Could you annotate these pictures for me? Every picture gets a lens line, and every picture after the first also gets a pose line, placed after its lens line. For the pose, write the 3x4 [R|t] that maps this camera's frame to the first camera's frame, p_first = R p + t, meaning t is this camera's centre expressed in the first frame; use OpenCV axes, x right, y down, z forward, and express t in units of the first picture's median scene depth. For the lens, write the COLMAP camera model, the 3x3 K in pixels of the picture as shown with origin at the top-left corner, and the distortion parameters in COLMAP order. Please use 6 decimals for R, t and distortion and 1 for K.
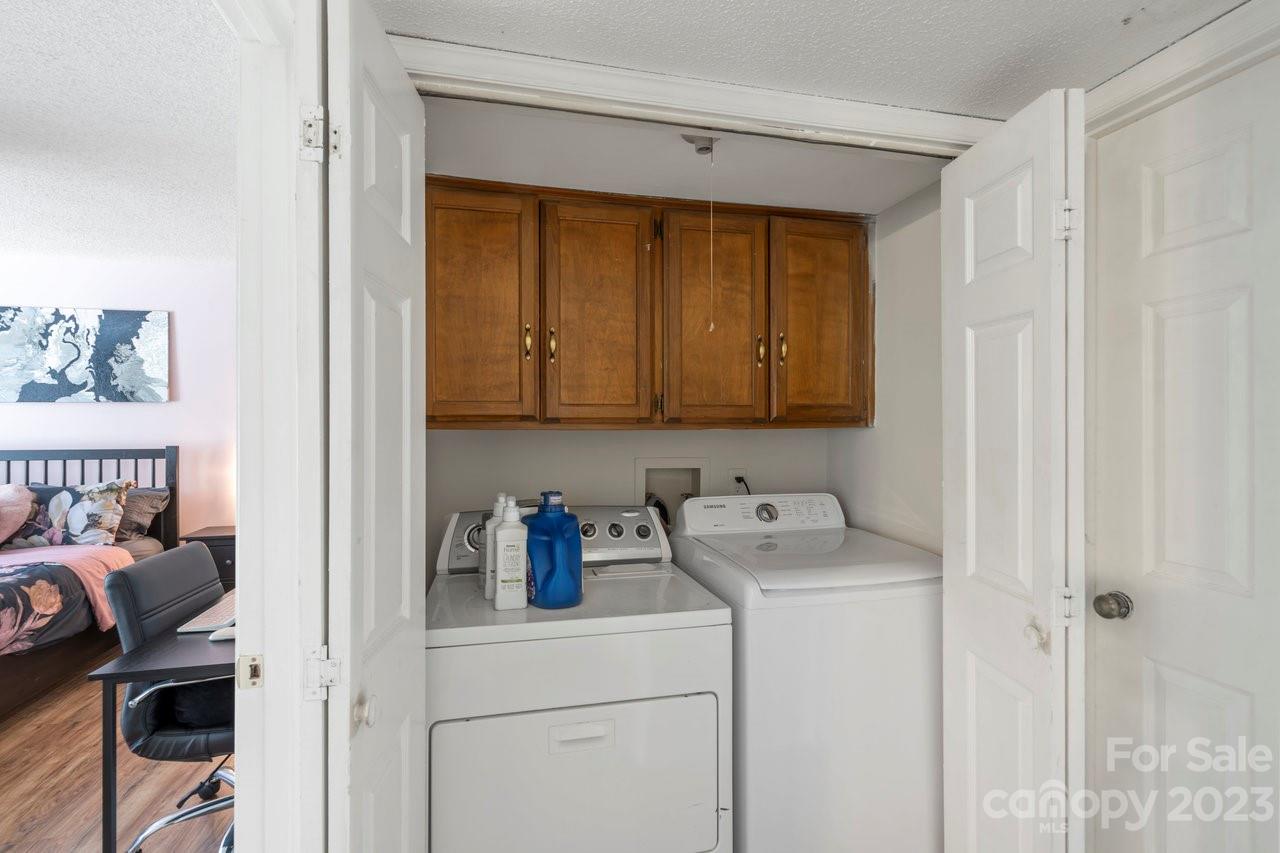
lens RADIAL K [[594.8, 0, 638.0], [0, 594.8, 420.0], [0, 0, 1]] dist [-0.000958, 0.000171]
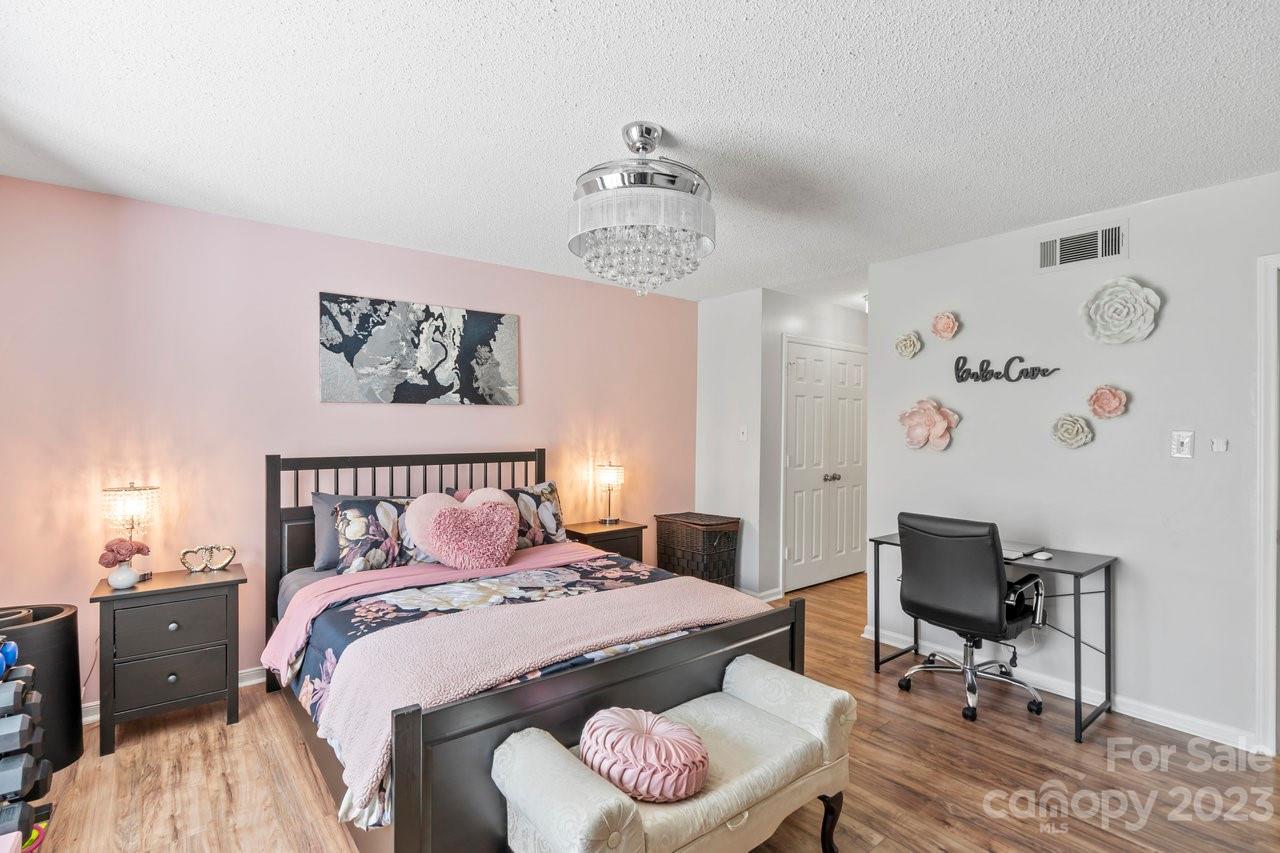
lens RADIAL K [[594.8, 0, 638.0], [0, 594.8, 420.0], [0, 0, 1]] dist [-0.000958, 0.000171]
pose [[0.906655, 0.001665, 0.421869, -1.066758], [0.004604, 0.999894, -0.013841, 0.009695], [-0.421847, 0.014492, 0.906551, 0.002471]]
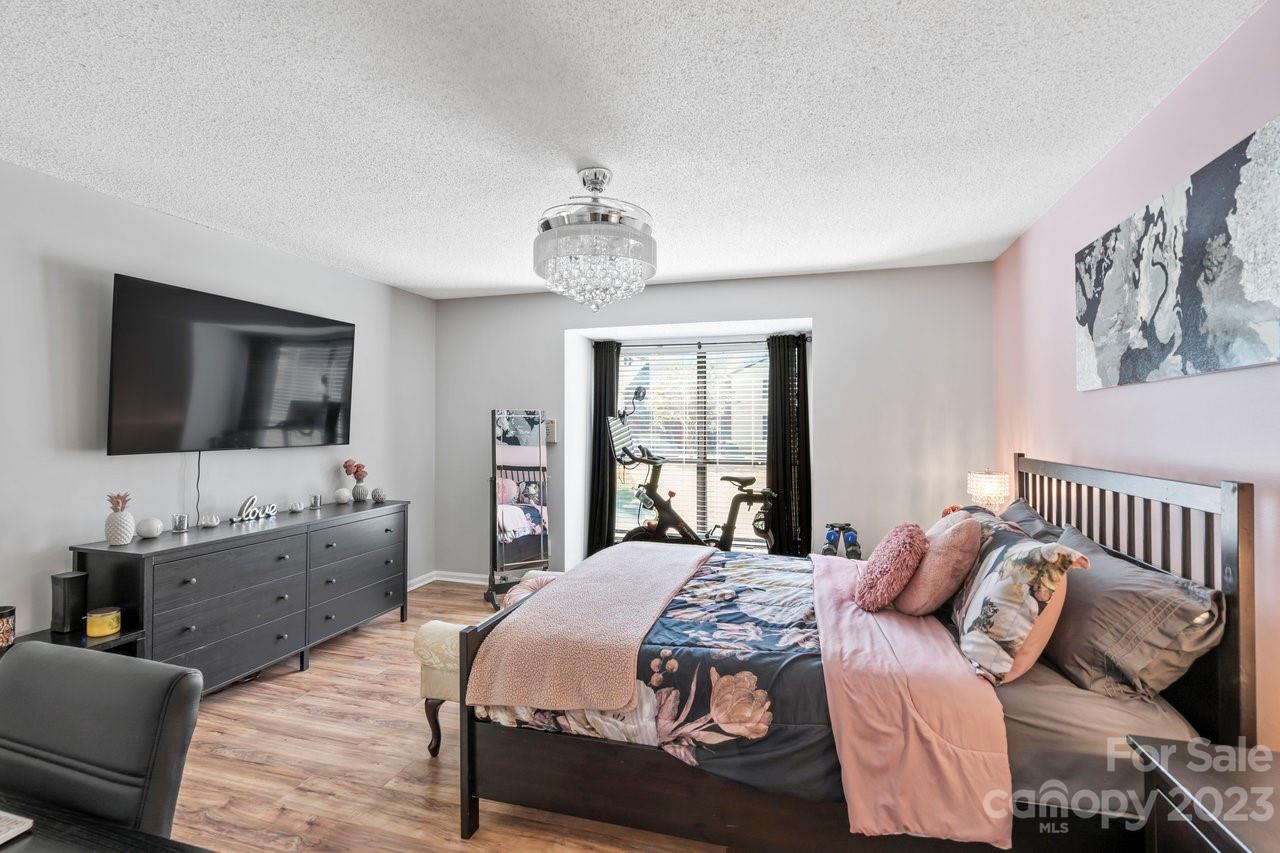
lens RADIAL K [[601.1, 0, 637.1], [0, 601.1, 422.1], [0, 0, 1]] dist [-0.002989, 0.000902]
pose [[-0.504581, -0.006210, -0.863342, -0.285103], [0.007302, 0.999908, -0.011459, 0.008767], [0.863333, -0.012086, -0.504490, 0.871127]]
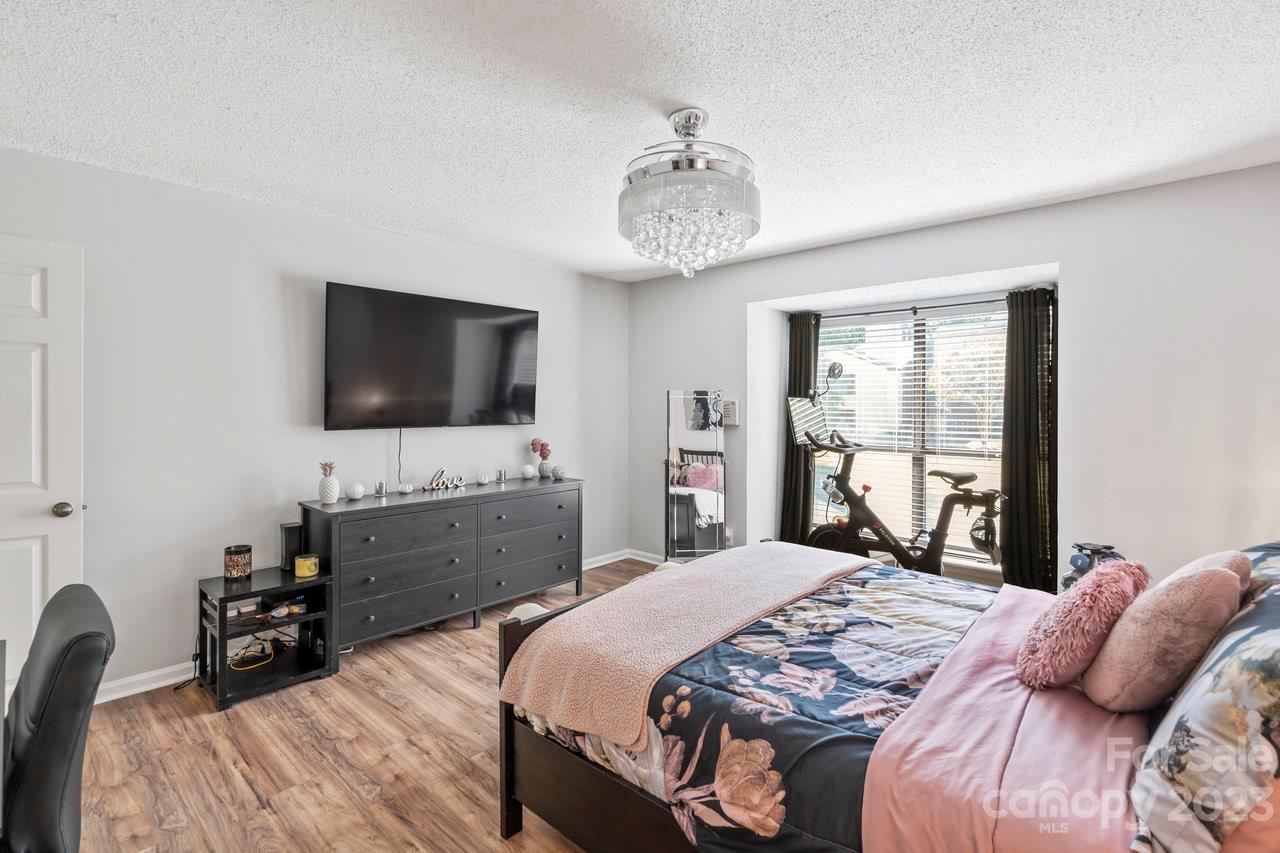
lens RADIAL K [[598.6, 0, 635.6], [0, 598.6, 412.7], [0, 0, 1]] dist [-0.001259, 0.000661]
pose [[-0.830158, 0.002339, -0.557523, -0.473425], [0.001348, 0.999997, 0.002188, 0.008526], [0.557527, 0.001065, -0.830158, 0.948247]]
